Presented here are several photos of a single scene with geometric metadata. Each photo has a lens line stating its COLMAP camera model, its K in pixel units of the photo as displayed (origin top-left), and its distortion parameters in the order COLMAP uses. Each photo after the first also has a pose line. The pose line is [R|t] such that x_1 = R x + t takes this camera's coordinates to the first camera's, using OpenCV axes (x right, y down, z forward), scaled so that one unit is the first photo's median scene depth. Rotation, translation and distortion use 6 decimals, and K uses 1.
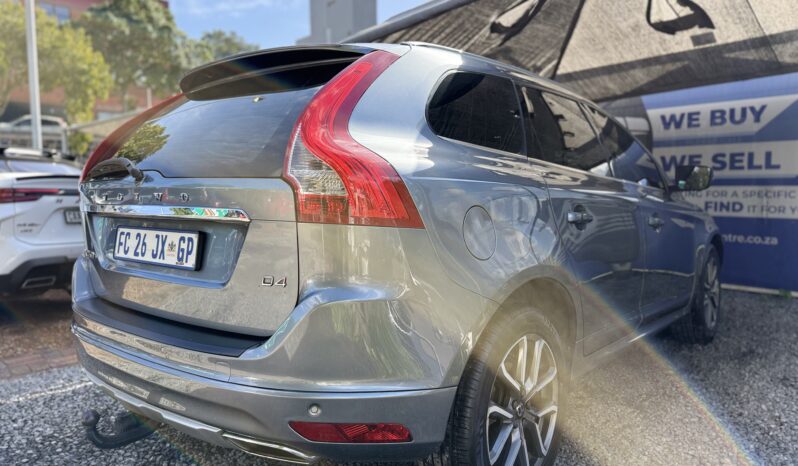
lens RADIAL K [[574.4, 0, 402.5], [0, 574.4, 233.9], [0, 0, 1]] dist [0.004985, 0.001133]
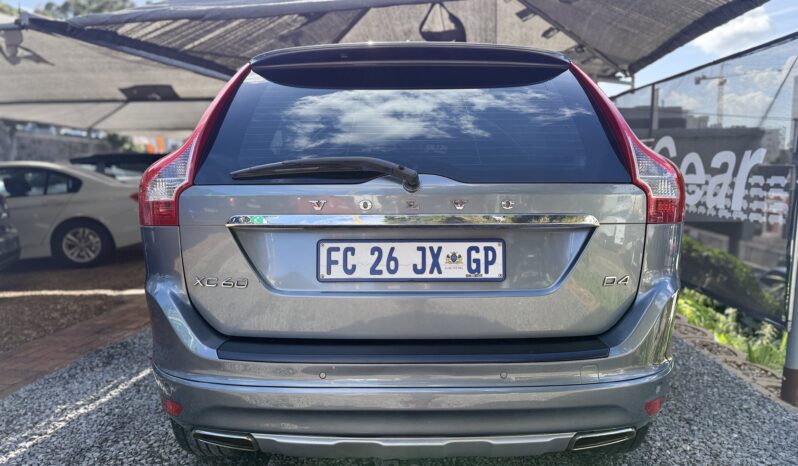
lens RADIAL K [[558.4, 0, 399.0], [0, 558.4, 233.0], [0, 0, 1]] dist [0.107750, -0.155450]
pose [[0.777876, -0.072682, 0.624201, -0.341562], [0.047813, 0.997255, 0.056536, -0.023966], [-0.626597, -0.014133, 0.779216, 0.125941]]
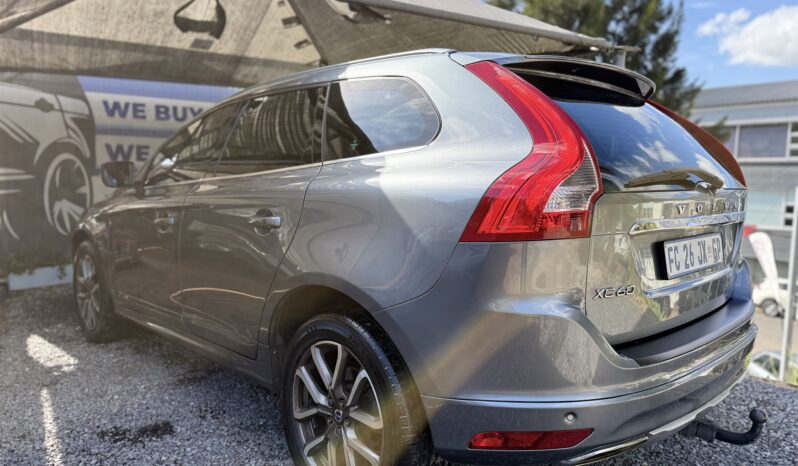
lens RADIAL K [[574.4, 0, 402.5], [0, 574.4, 233.9], [0, 0, 1]] dist [0.004985, 0.001133]
pose [[0.119206, -0.094693, 0.988344, -0.538380], [0.062927, 0.994161, 0.087661, -0.049228], [-0.990873, 0.051744, 0.124468, 0.492312]]
